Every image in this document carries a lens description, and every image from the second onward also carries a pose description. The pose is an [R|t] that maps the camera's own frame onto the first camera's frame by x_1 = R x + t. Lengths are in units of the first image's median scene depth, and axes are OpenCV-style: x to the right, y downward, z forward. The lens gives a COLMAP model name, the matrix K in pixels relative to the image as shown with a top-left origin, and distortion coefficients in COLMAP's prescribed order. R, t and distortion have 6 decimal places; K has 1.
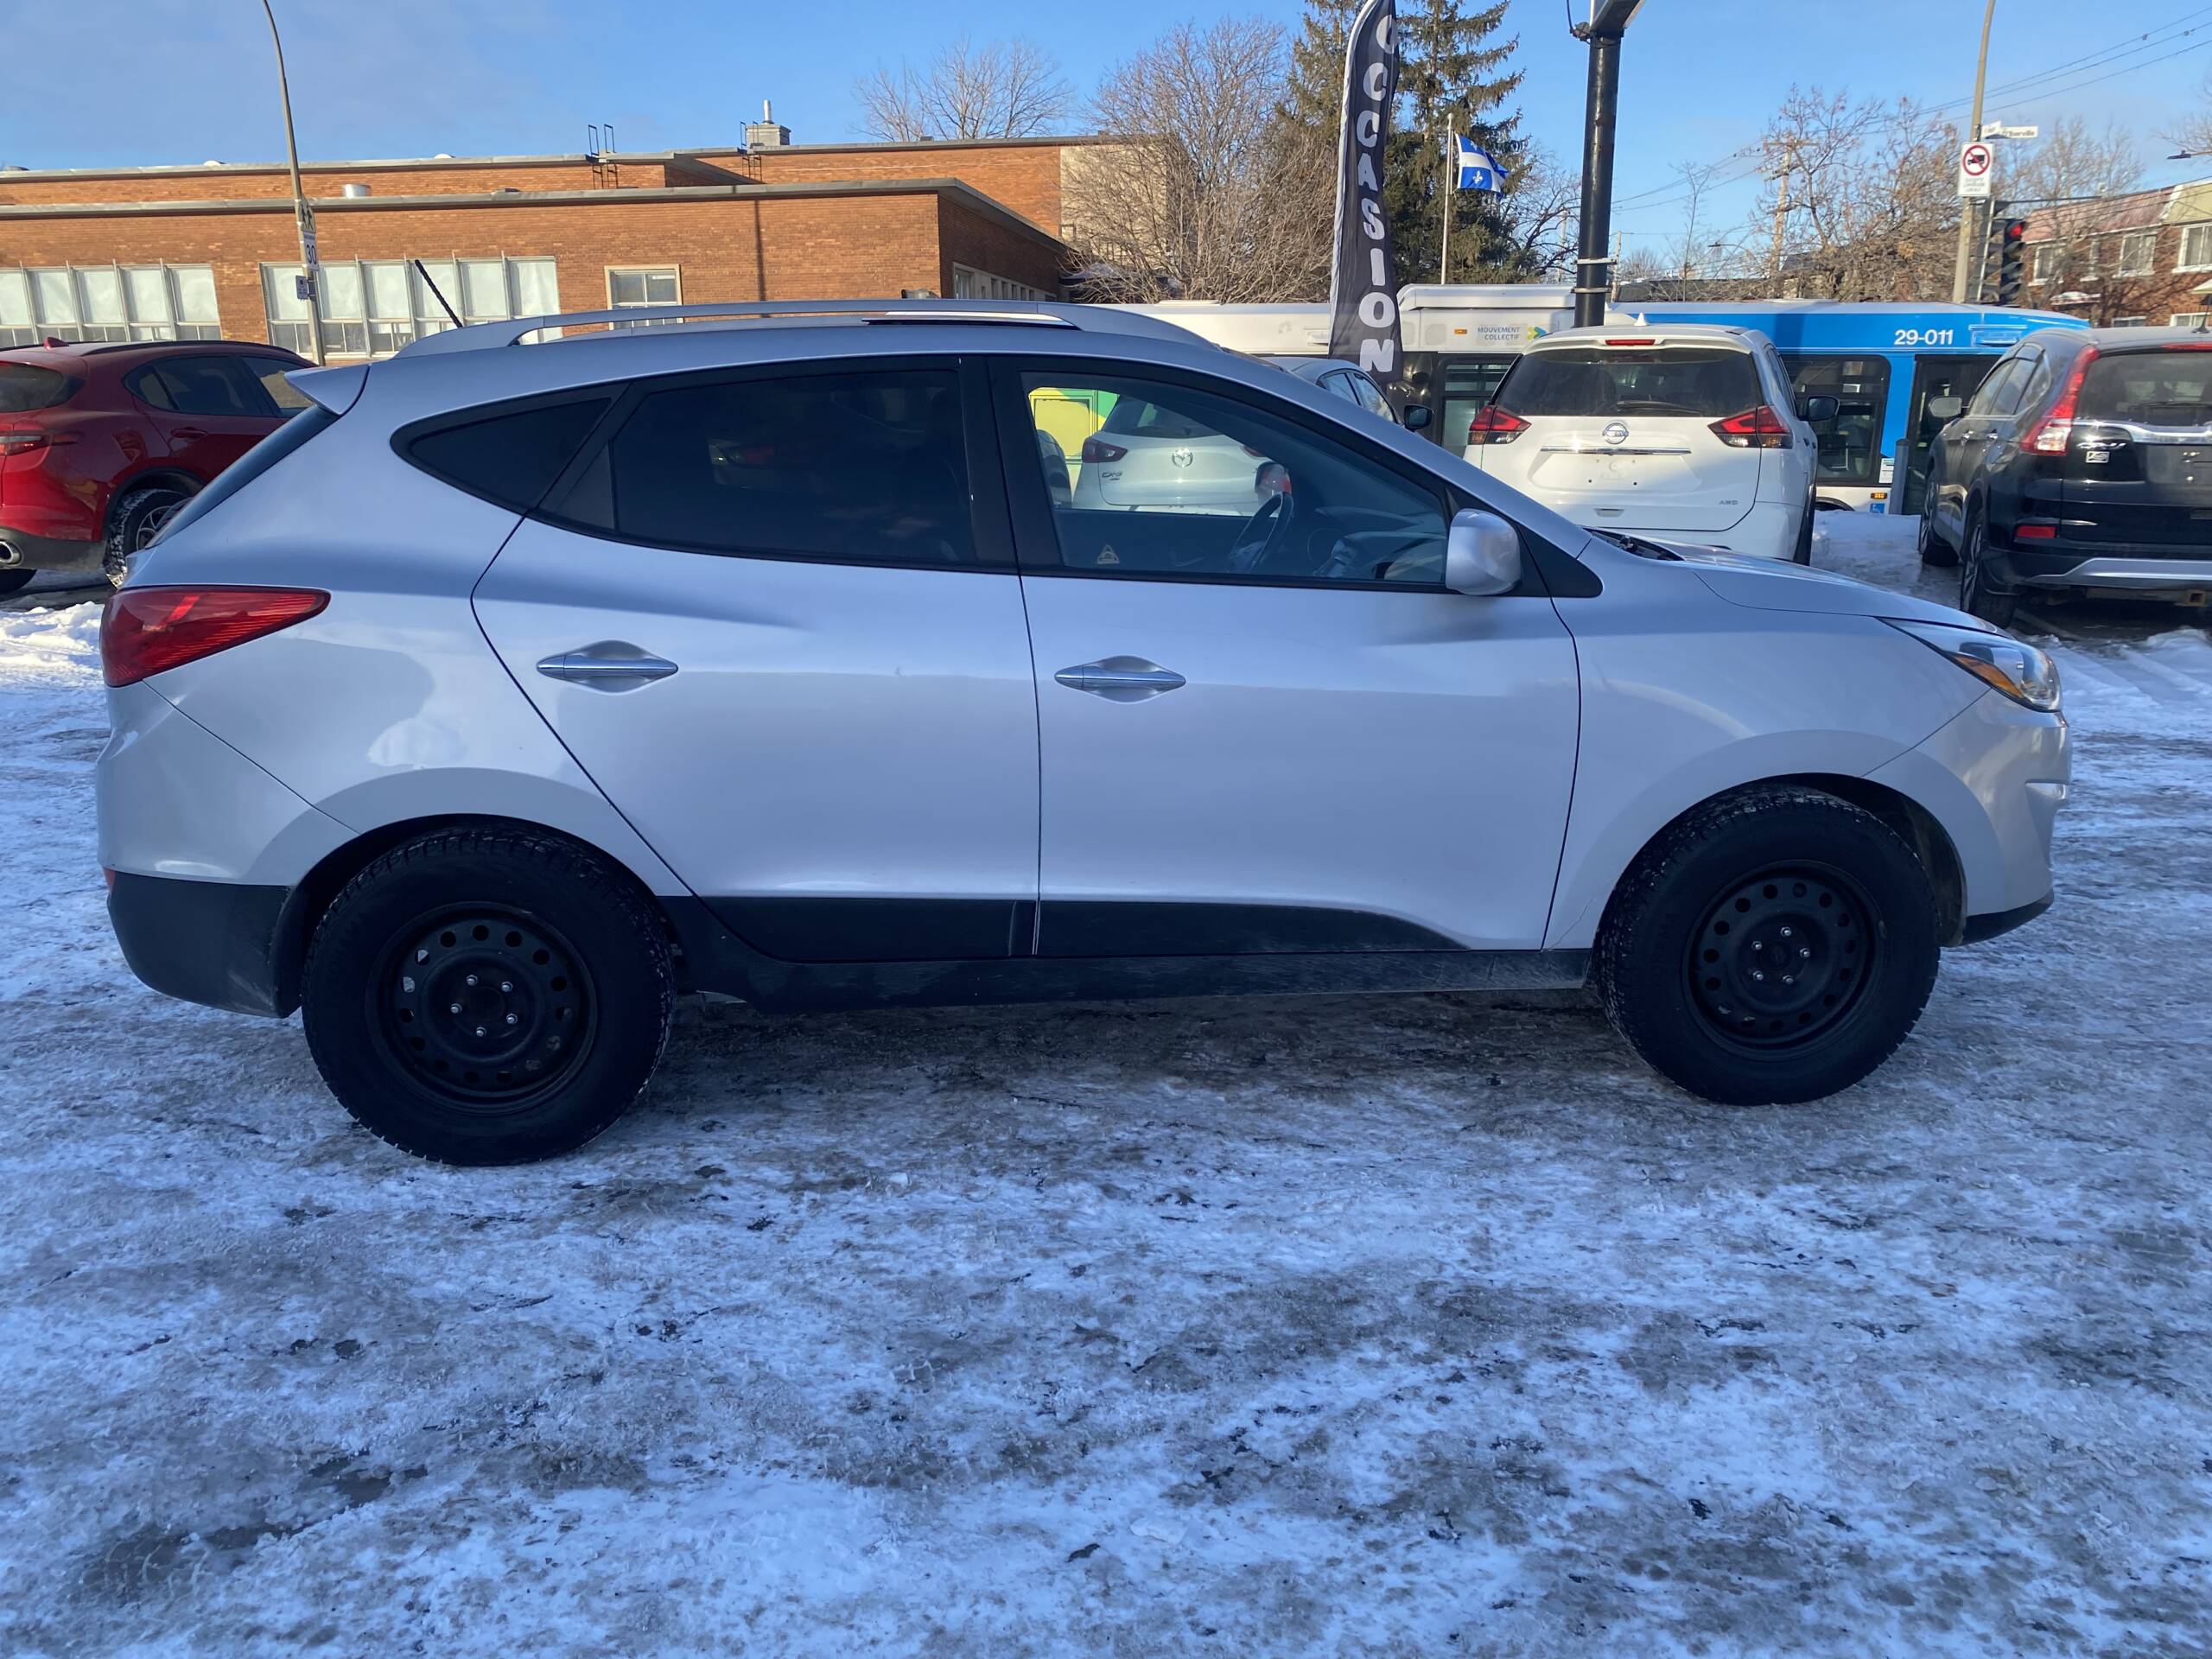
lens RADIAL K [[1667.6, 0, 1107.4], [0, 1667.6, 834.0], [0, 0, 1]] dist [0.031729, -0.008642]
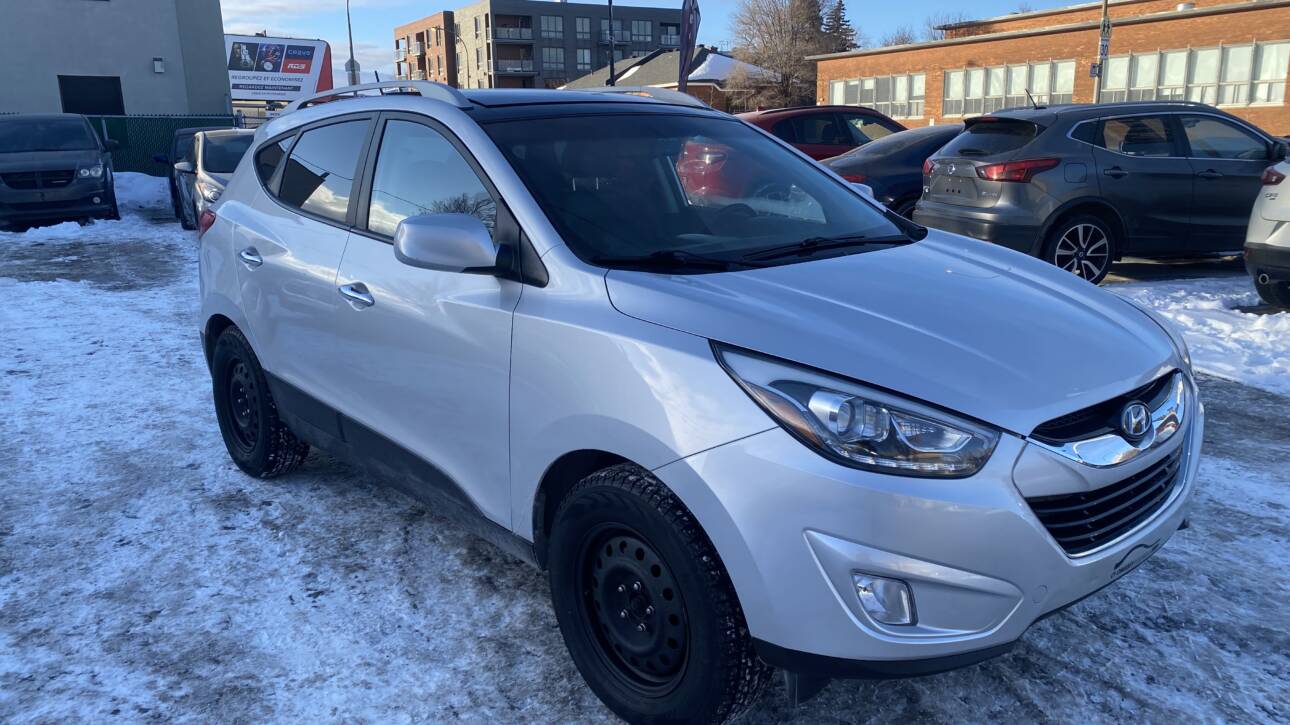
lens RADIAL K [[1004.5, 0, 645.6], [0, 1004.5, 359.5], [0, 0, 1]] dist [0.022779, 0.005602]
pose [[0.596017, 0.183950, -0.781618, 0.990871], [-0.211120, 0.975058, 0.068487, -0.157929], [0.774720, 0.124196, 0.619987, 0.566566]]
